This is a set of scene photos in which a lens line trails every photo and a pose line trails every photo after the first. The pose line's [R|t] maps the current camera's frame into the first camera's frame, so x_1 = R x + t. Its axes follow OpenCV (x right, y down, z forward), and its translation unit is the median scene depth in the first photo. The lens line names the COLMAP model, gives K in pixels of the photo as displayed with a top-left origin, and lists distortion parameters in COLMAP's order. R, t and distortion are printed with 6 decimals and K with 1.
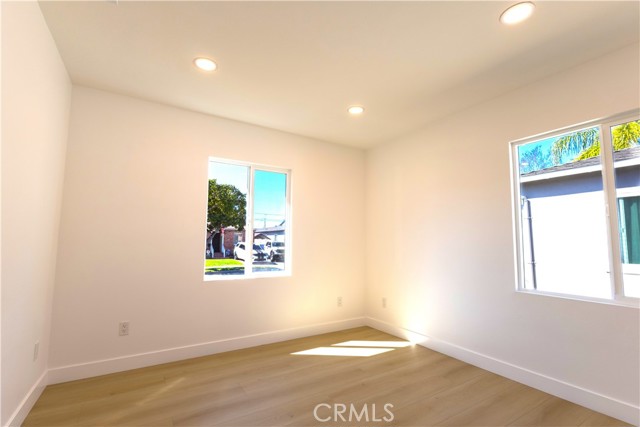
lens RADIAL K [[293.9, 0, 319.8], [0, 293.9, 215.2], [0, 0, 1]] dist [0.002475, 0.002359]
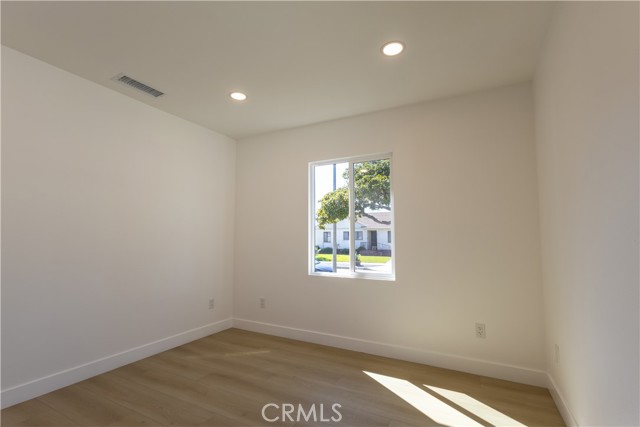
lens RADIAL K [[293.9, 0, 318.8], [0, 293.9, 209.0], [0, 0, 1]] dist [0.002475, 0.002359]
pose [[0.510628, -0.089827, -0.855096, 0.679654], [0.077879, 0.995272, -0.058047, 0.049856], [0.856267, -0.036954, 0.515210, 0.526607]]
